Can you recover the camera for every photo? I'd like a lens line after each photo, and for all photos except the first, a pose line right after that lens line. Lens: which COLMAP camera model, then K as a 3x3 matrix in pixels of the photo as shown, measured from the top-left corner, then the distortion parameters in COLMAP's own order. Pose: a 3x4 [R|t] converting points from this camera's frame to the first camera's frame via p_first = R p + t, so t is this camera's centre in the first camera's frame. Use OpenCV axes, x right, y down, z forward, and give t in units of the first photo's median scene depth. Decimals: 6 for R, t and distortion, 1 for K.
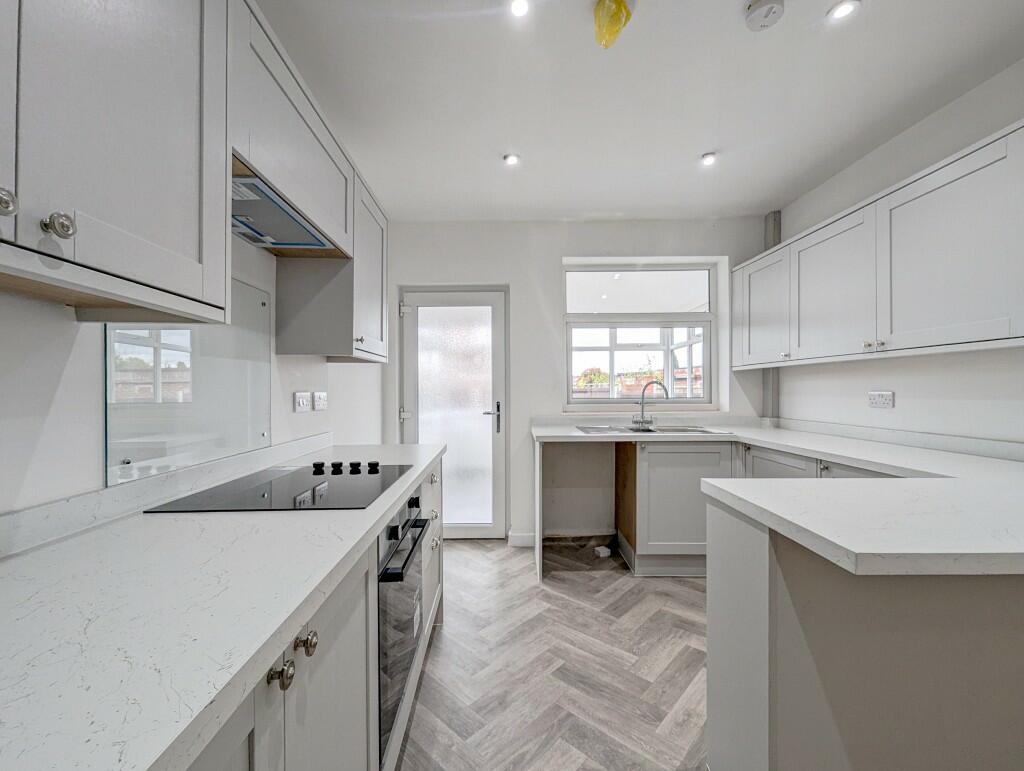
lens RADIAL K [[398.3, 0, 509.1], [0, 398.3, 390.4], [0, 0, 1]] dist [-0.000334, -0.000056]
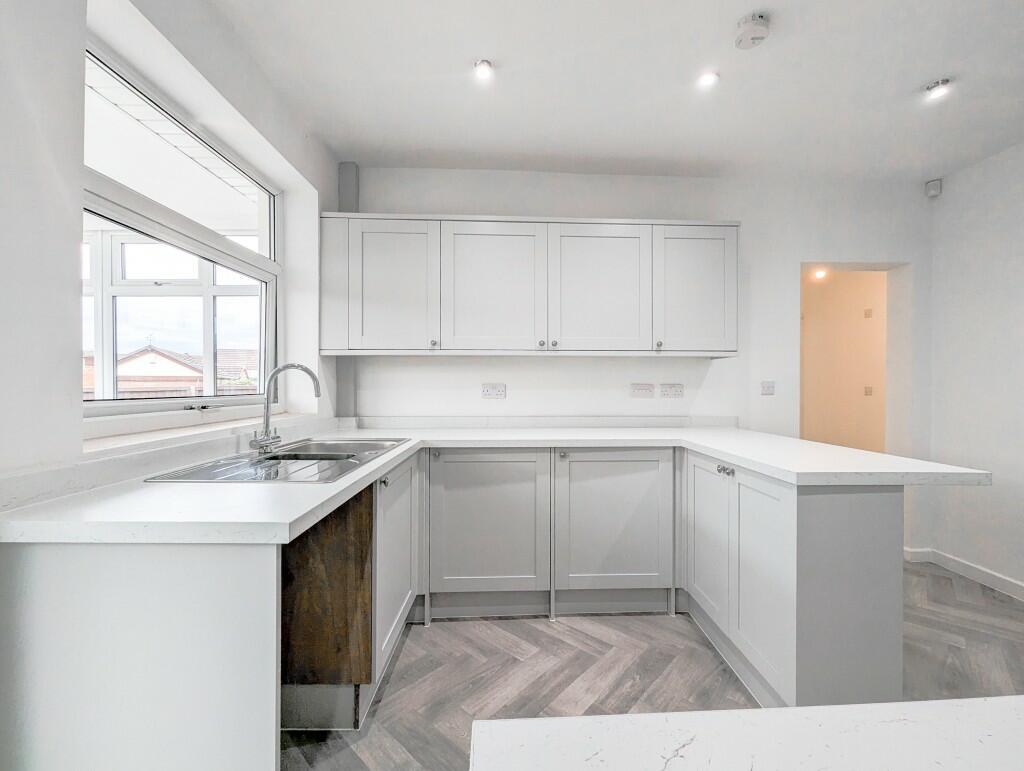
lens RADIAL K [[423.1, 0, 516.1], [0, 423.1, 390.0], [0, 0, 1]] dist [0.001157, 0.000029]
pose [[0.008699, 0.002264, 0.999960, -0.217577], [-0.001701, 0.999996, -0.002249, 0.016114], [-0.999961, -0.001681, 0.008703, 0.704494]]
